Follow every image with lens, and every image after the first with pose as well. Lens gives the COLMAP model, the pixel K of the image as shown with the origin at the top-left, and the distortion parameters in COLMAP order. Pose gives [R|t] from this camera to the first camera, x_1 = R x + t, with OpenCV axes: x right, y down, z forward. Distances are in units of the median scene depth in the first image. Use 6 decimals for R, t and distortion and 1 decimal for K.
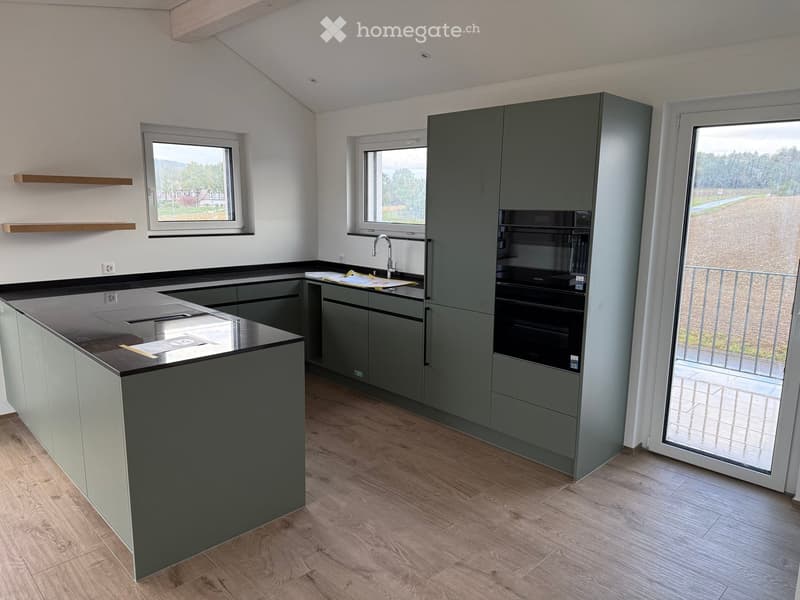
lens RADIAL K [[563.8, 0, 400.0], [0, 563.8, 300.0], [0, 0, 1]] dist [0.115328, -0.161768]
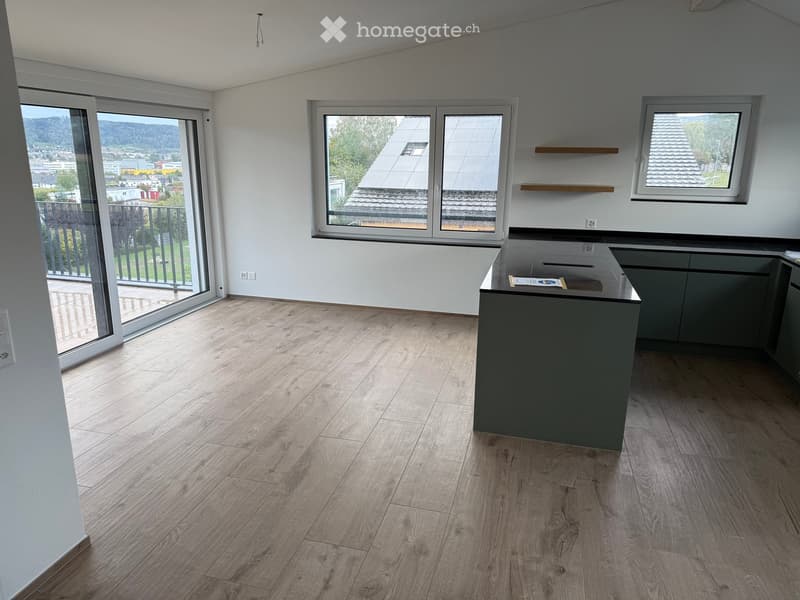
lens RADIAL K [[563.8, 0, 400.0], [0, 563.8, 300.0], [0, 0, 1]] dist [0.115328, -0.161768]
pose [[0.505813, 0.211341, -0.836354, 0.319424], [-0.163233, 0.975458, 0.147771, -0.009850], [0.847058, 0.061776, 0.527897, 0.033374]]
